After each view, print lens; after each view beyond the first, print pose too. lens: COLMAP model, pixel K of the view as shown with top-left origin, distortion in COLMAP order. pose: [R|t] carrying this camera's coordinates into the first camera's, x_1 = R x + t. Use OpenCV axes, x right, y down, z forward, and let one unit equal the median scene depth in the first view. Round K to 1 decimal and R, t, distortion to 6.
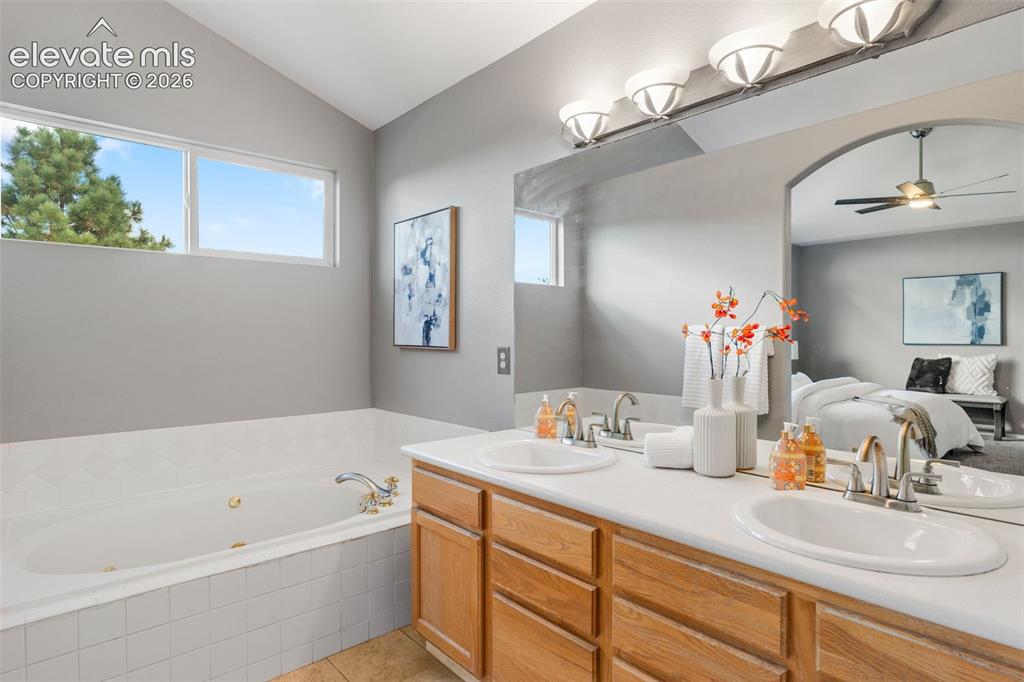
lens RADIAL K [[569.4, 0, 520.5], [0, 569.4, 331.0], [0, 0, 1]] dist [-0.000914, 0.001667]
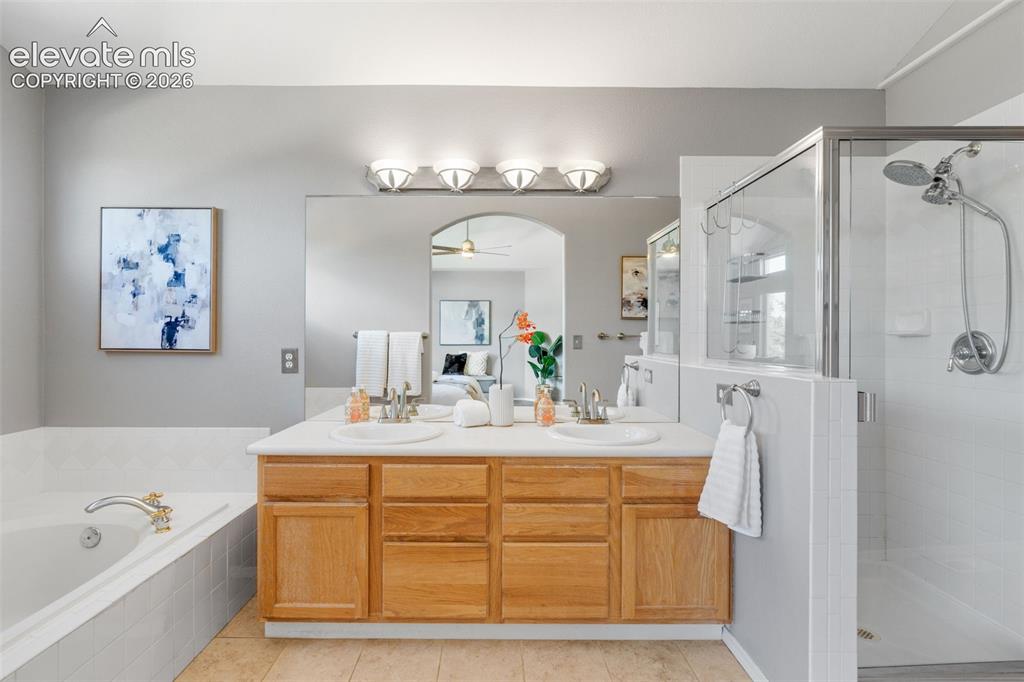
lens RADIAL K [[475.9, 0, 534.8], [0, 475.9, 329.4], [0, 0, 1]] dist [0.001139, 0.001323]
pose [[0.644420, 0.017746, 0.764466, -0.384163], [-0.008999, 0.999837, -0.015624, 0.001173], [-0.764619, 0.003189, 0.644475, 0.039093]]
